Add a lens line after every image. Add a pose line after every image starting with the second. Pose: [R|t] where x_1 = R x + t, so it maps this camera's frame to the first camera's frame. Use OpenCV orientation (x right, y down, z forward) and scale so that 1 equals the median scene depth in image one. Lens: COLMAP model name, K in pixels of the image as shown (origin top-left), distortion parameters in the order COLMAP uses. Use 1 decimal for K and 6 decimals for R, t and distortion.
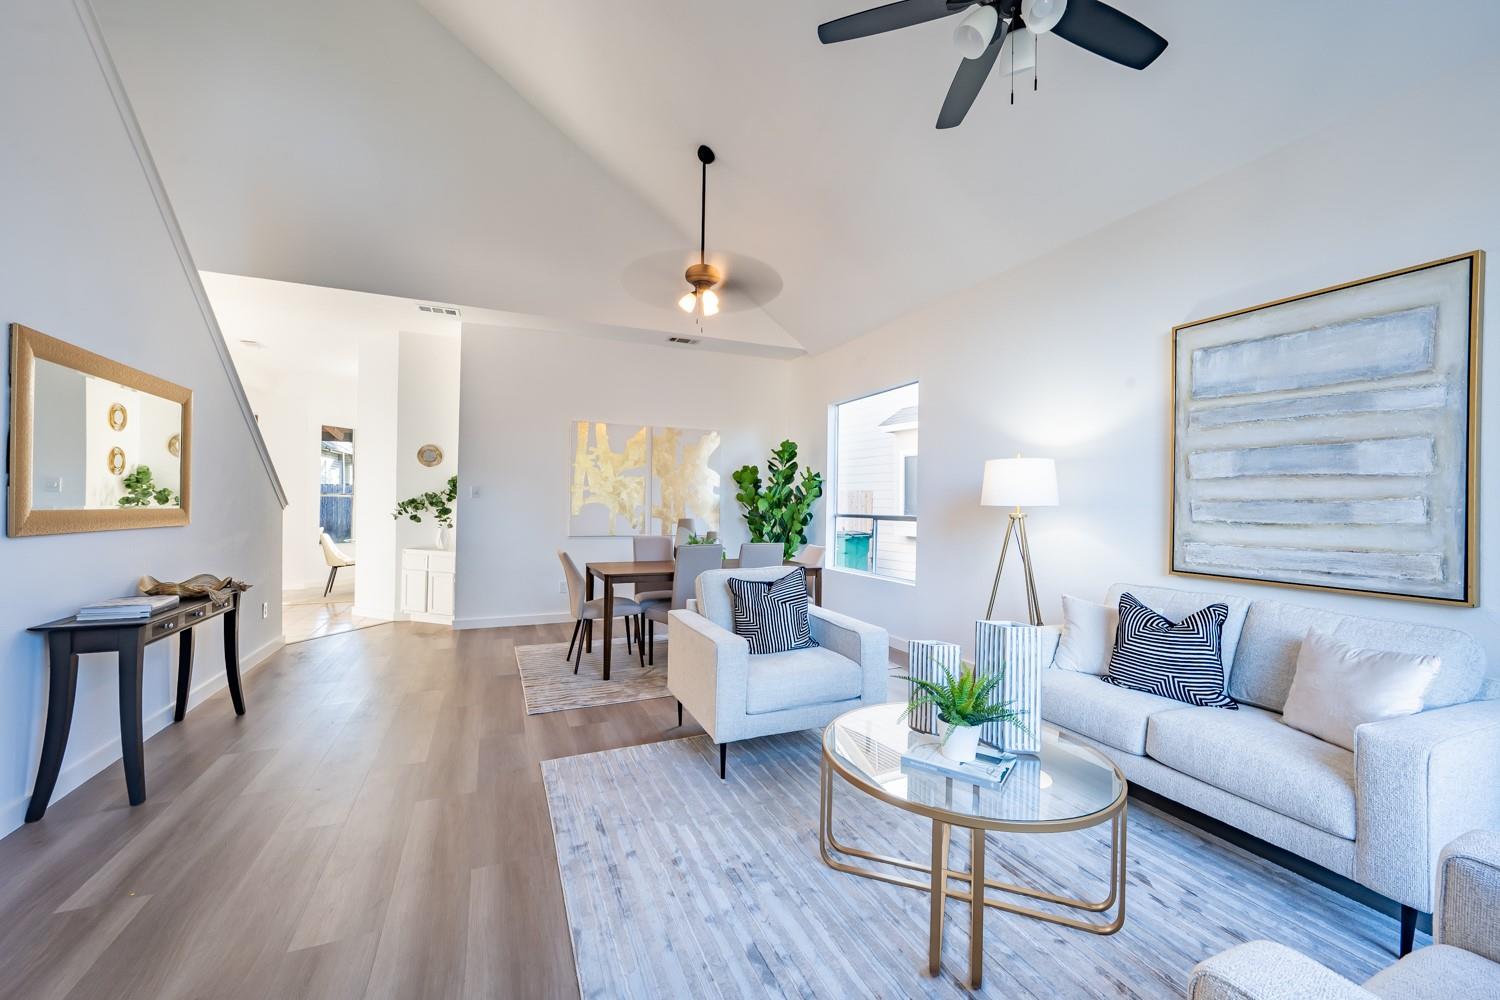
lens RADIAL K [[587.5, 0, 749.6], [0, 587.5, 504.1], [0, 0, 1]] dist [-0.000977, 0.000168]
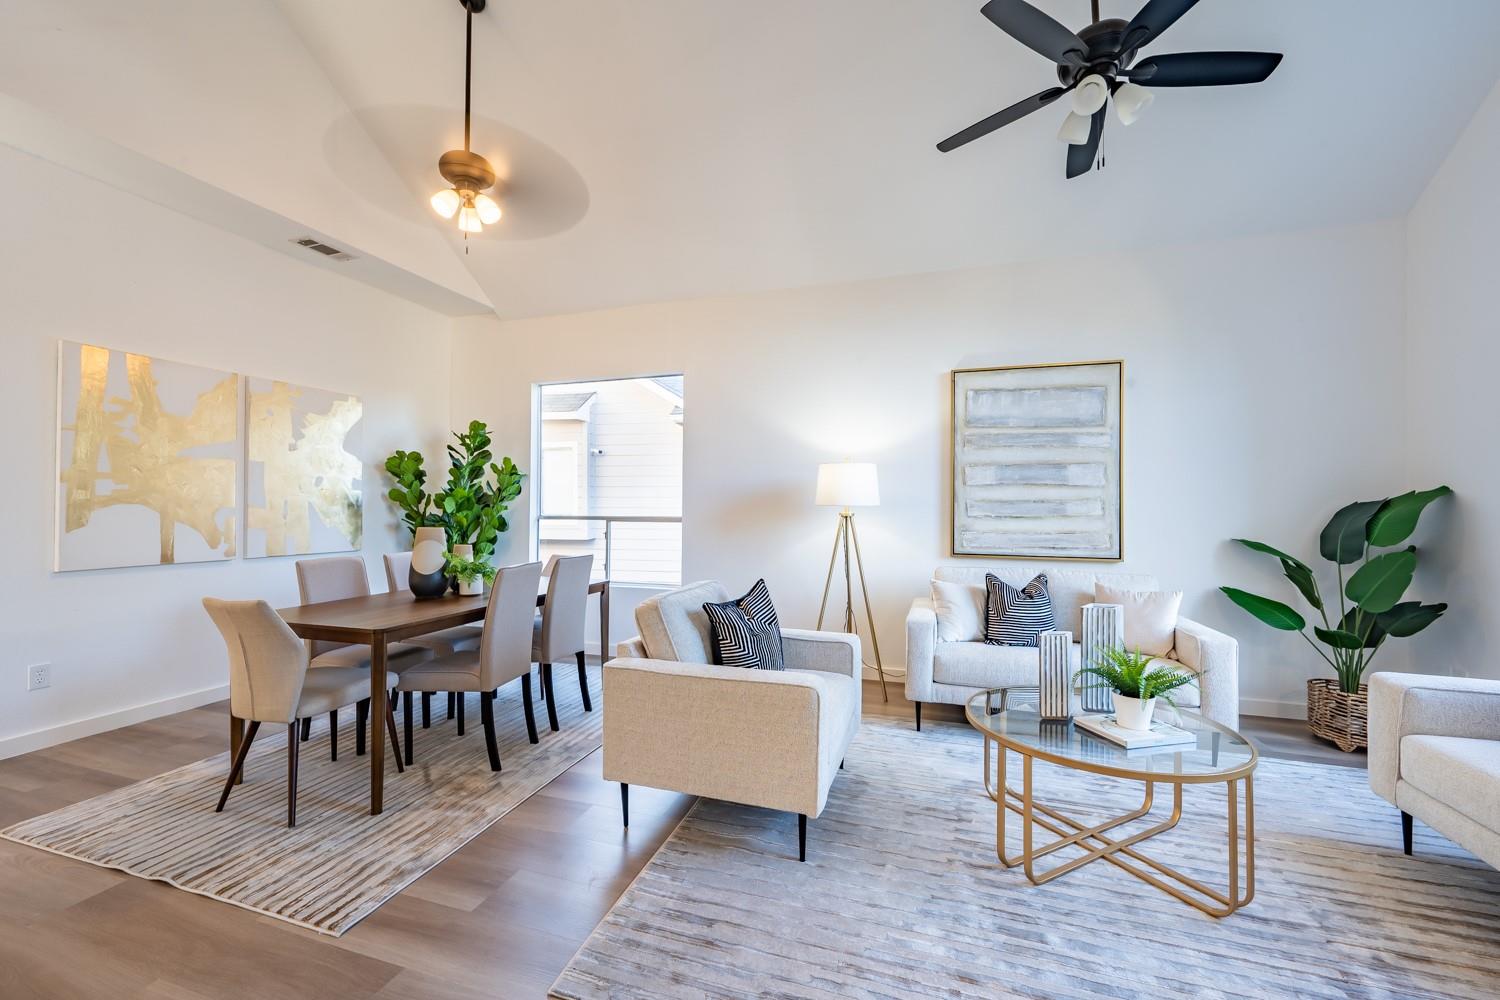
lens RADIAL K [[587.5, 0, 749.6], [0, 587.5, 504.1], [0, 0, 1]] dist [-0.000977, 0.000168]
pose [[0.662258, -0.005045, 0.749259, -0.547109], [0.002679, 0.999987, 0.004364, -0.005619], [-0.749271, -0.000883, 0.662263, 0.441056]]
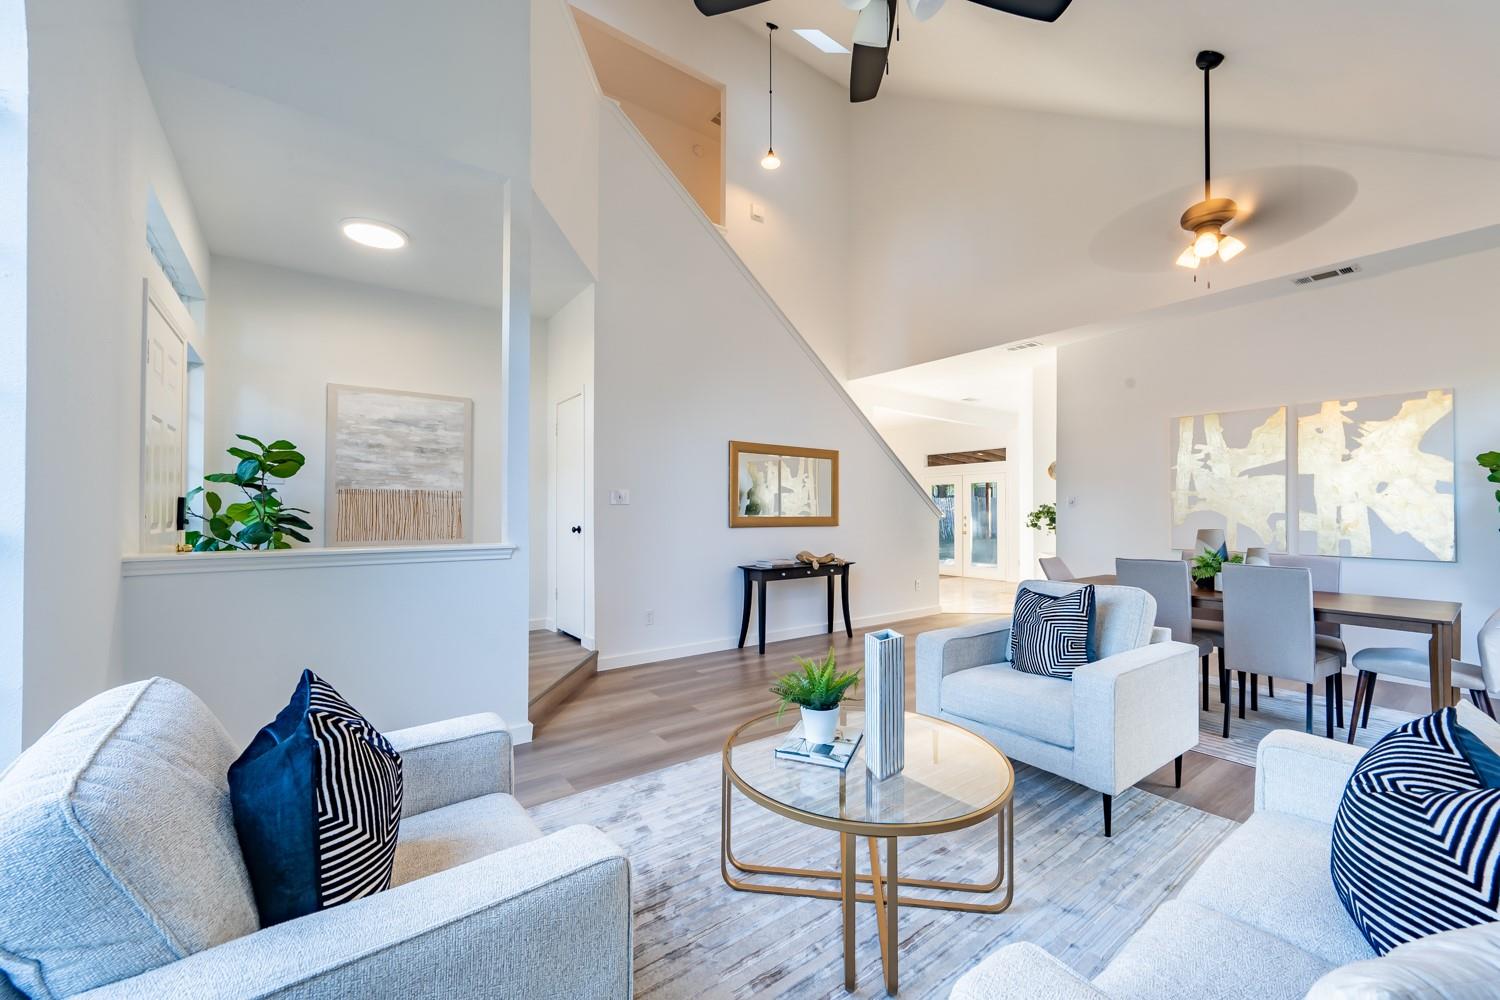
lens RADIAL K [[587.5, 0, 749.6], [0, 587.5, 504.1], [0, 0, 1]] dist [-0.000977, 0.000168]
pose [[0.227960, -0.023663, -0.973383, 0.765579], [0.003291, 0.999718, -0.023532, 0.011673], [0.973665, 0.002161, 0.227974, 0.344528]]
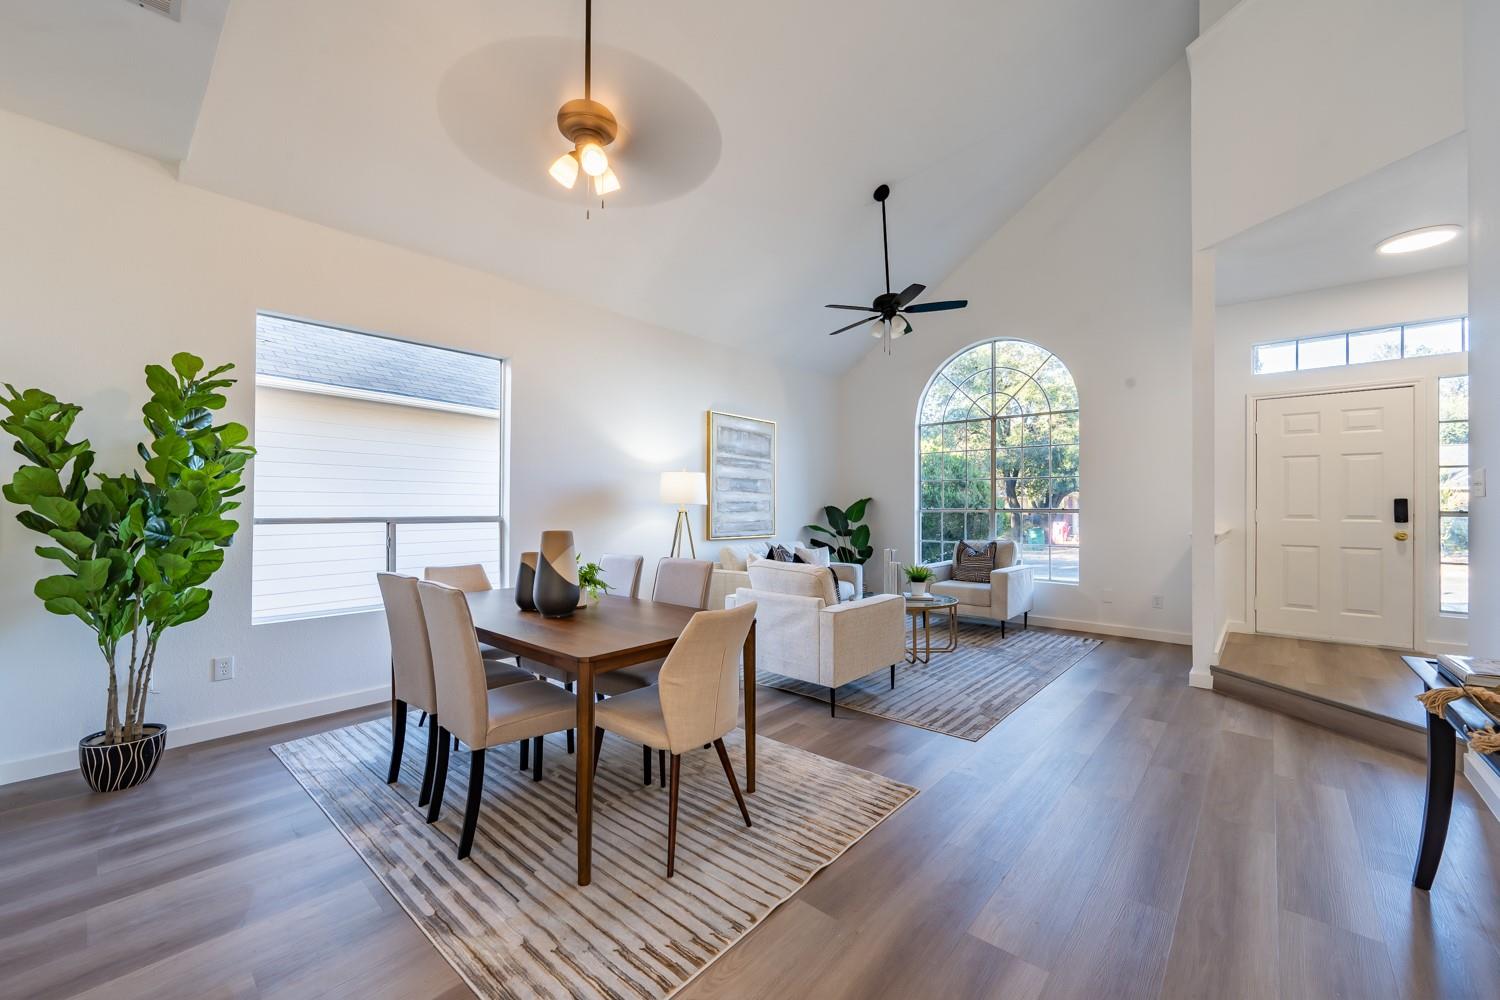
lens RADIAL K [[587.5, 0, 749.6], [0, 587.5, 504.1], [0, 0, 1]] dist [-0.000977, 0.000168]
pose [[-0.419268, -0.008130, 0.907826, -1.020213], [-0.009190, 0.999947, 0.004711, -0.006858], [-0.907816, -0.006367, -0.419321, 1.603503]]
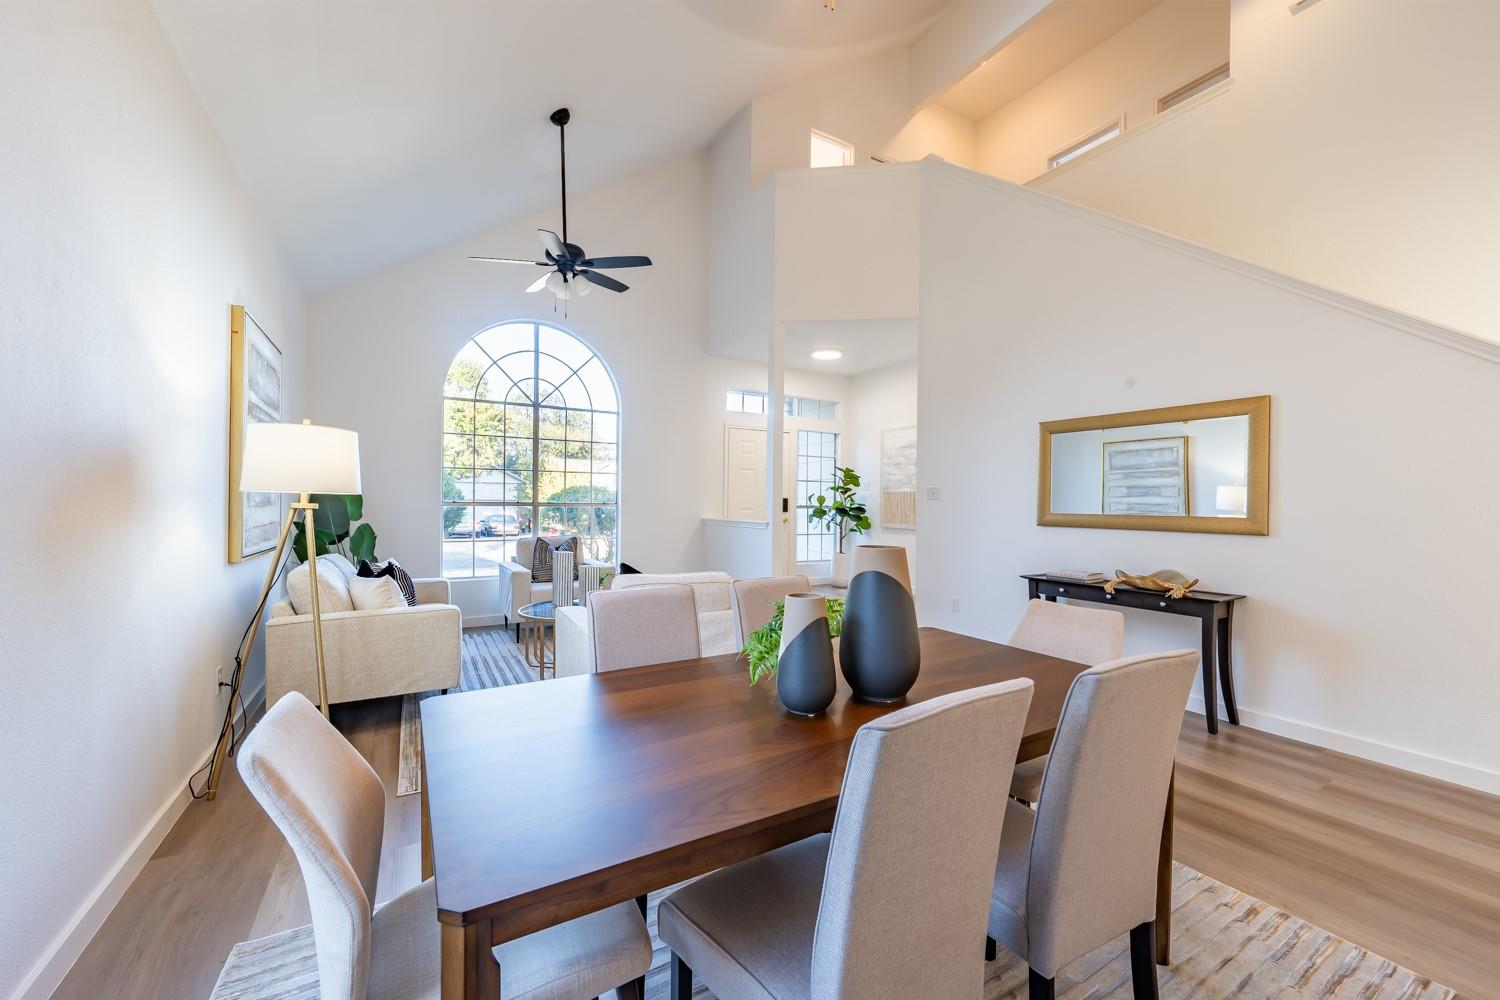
lens RADIAL K [[587.5, 0, 749.6], [0, 587.5, 504.1], [0, 0, 1]] dist [-0.000977, 0.000168]
pose [[-0.991482, -0.023855, -0.128041, 0.008835], [-0.023745, 0.999715, -0.002385, 0.005805], [0.128062, 0.000675, -0.991766, 1.956917]]
